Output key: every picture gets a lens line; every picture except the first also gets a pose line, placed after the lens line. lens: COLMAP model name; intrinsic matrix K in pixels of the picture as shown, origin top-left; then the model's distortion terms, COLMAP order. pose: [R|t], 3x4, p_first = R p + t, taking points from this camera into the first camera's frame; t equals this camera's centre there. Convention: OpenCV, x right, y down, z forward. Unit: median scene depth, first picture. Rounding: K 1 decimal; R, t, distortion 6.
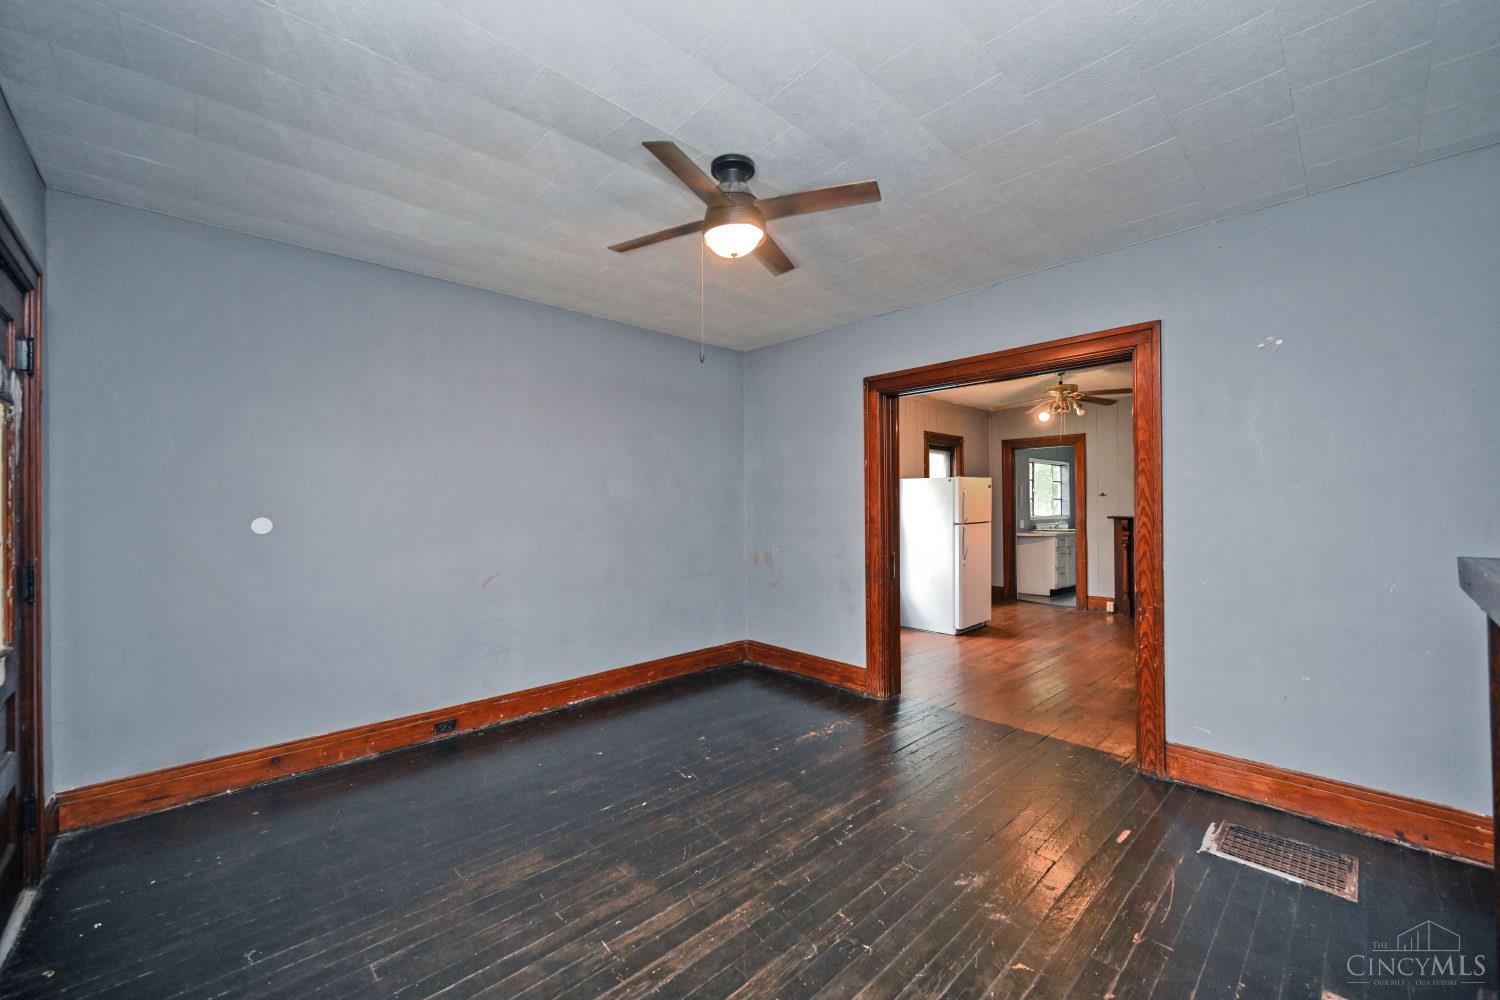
lens RADIAL K [[594.4, 0, 759.9], [0, 594.4, 505.8], [0, 0, 1]] dist [-0.001516, 0.000241]
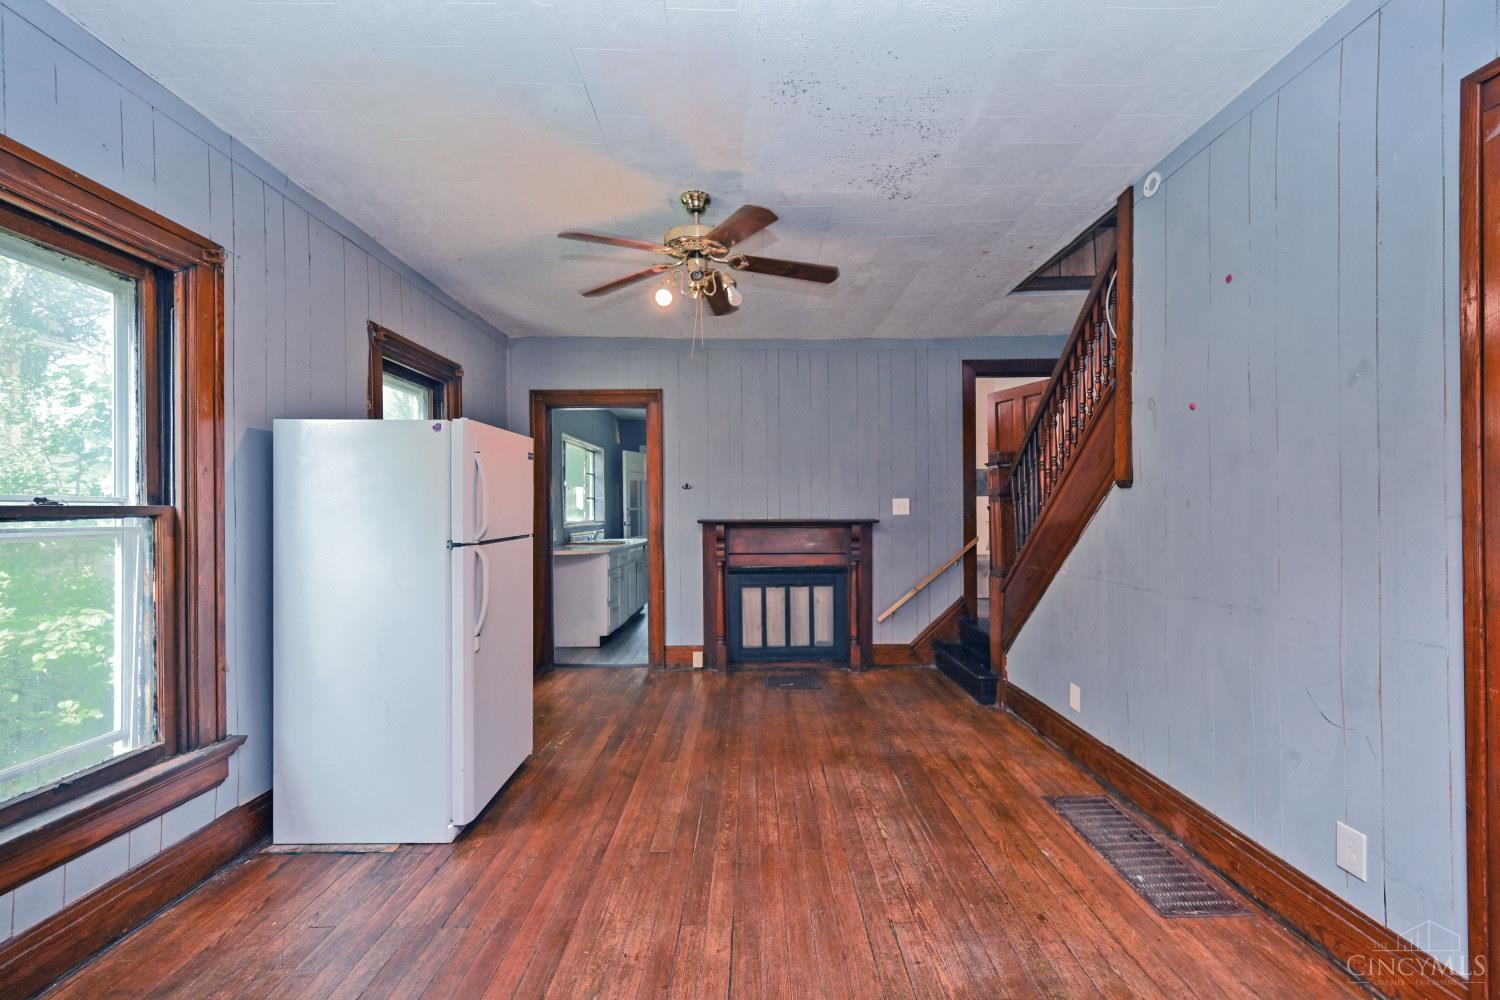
lens RADIAL K [[594.4, 0, 746.6], [0, 594.4, 509.9], [0, 0, 1]] dist [-0.001516, 0.000241]
pose [[0.692602, 0.001967, 0.721317, 0.148268], [0.003011, 0.999980, -0.005619, 0.009548], [-0.721314, 0.006063, 0.692582, 0.481216]]
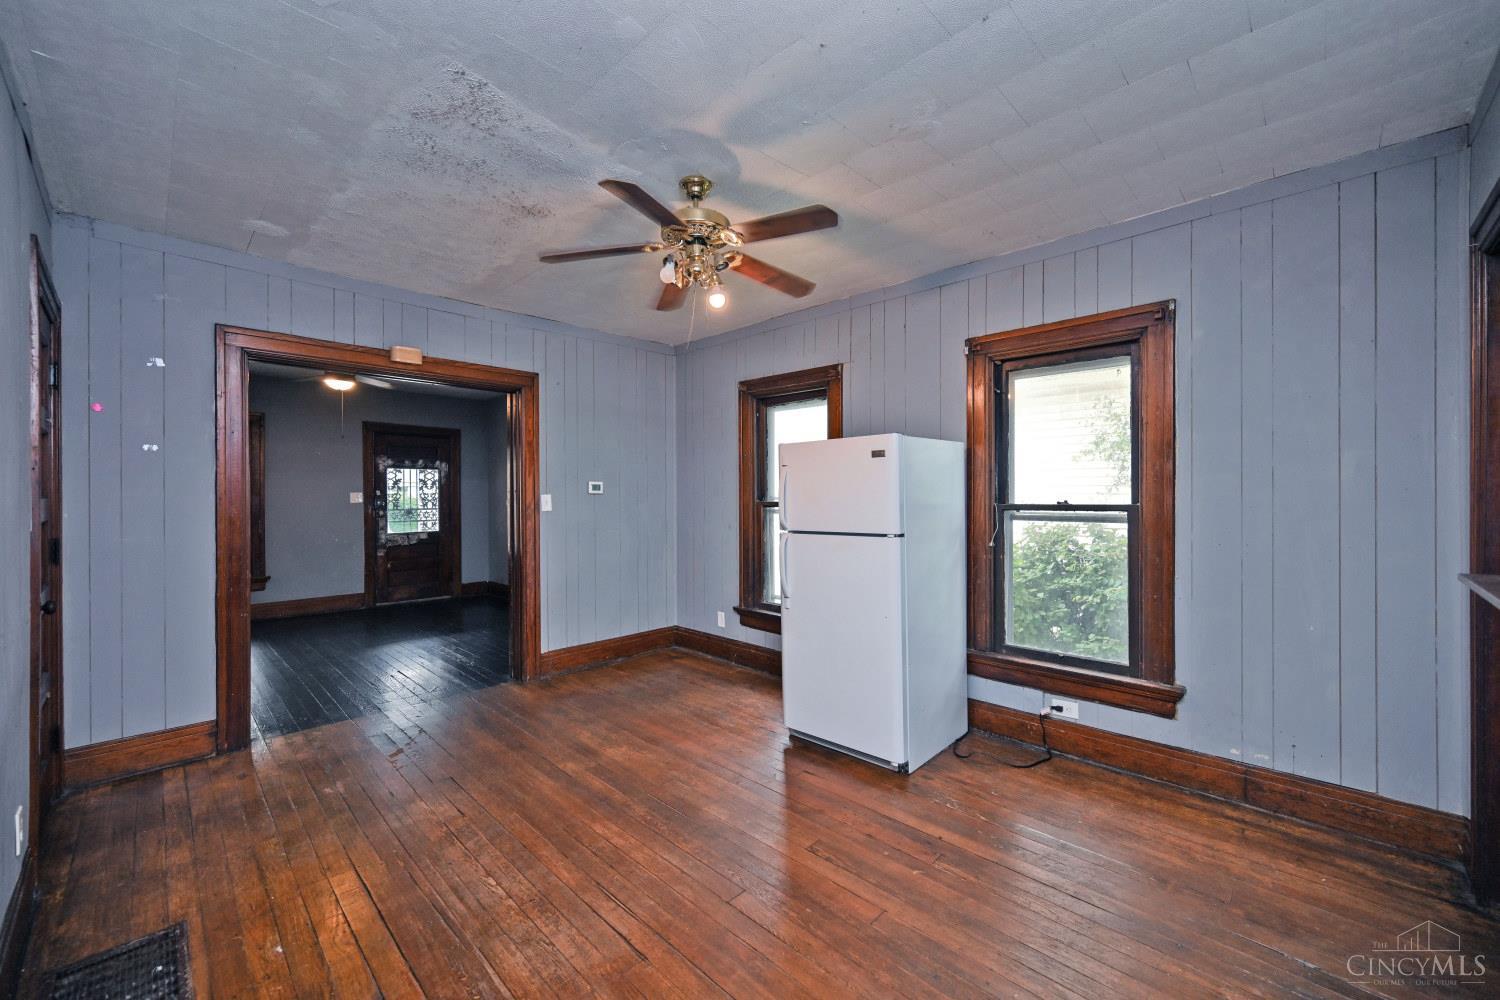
lens RADIAL K [[594.4, 0, 766.0], [0, 594.4, 497.2], [0, 0, 1]] dist [-0.001516, 0.000241]
pose [[0.057659, 0.008930, -0.998296, 0.732919], [0.001686, 0.999958, 0.009042, -0.004705], [0.998335, -0.002204, 0.057641, 0.772024]]
